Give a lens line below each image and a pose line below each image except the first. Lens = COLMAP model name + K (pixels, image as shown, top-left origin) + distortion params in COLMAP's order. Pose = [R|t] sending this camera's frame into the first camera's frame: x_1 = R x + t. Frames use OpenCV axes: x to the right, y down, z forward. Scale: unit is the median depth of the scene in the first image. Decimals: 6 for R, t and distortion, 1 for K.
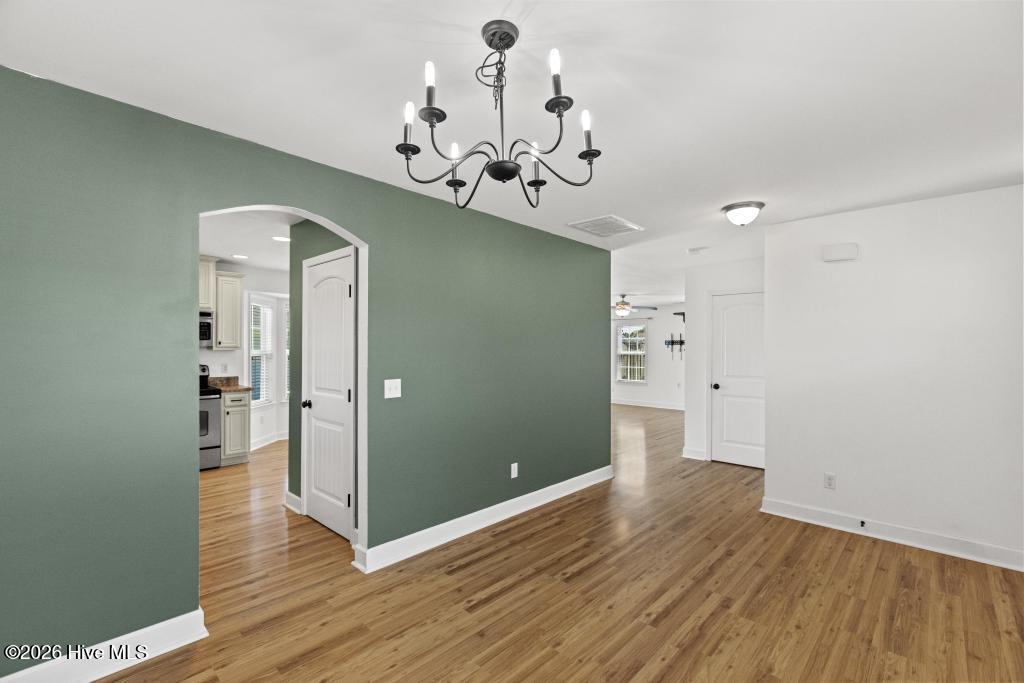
lens RADIAL K [[451.0, 0, 511.8], [0, 451.0, 344.8], [0, 0, 1]] dist [-0.042972, 0.000212]
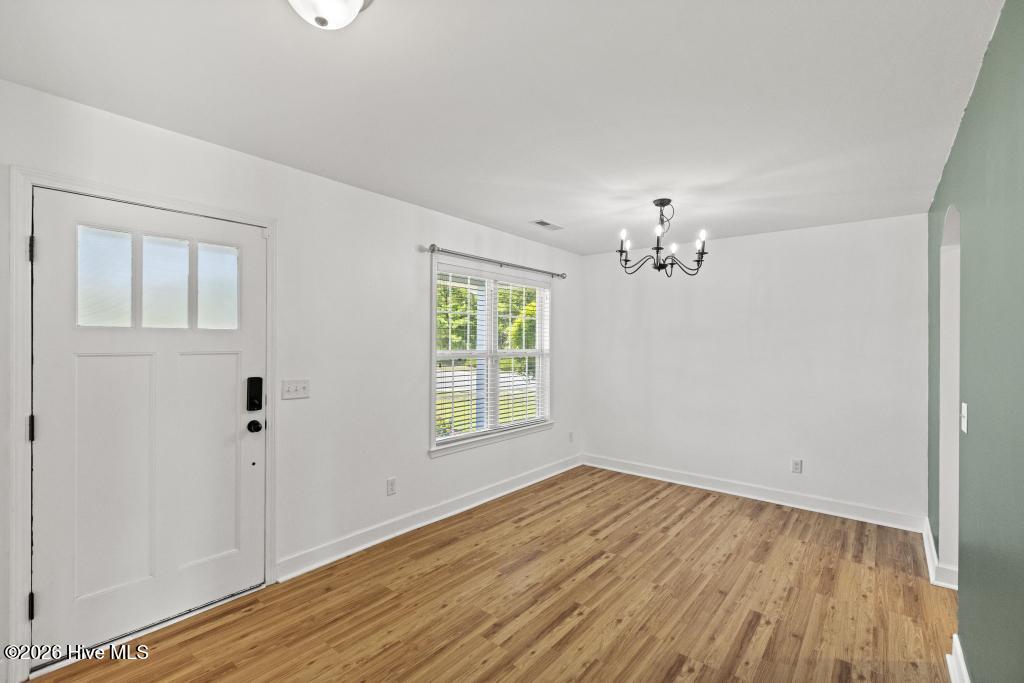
lens RADIAL K [[451.0, 0, 511.8], [0, 451.0, 344.8], [0, 0, 1]] dist [-0.042972, 0.000212]
pose [[-0.997351, -0.001686, -0.072716, 0.535855], [-0.001225, 0.999979, -0.006372, 0.003768], [0.072725, -0.006266, -0.997332, 1.984333]]
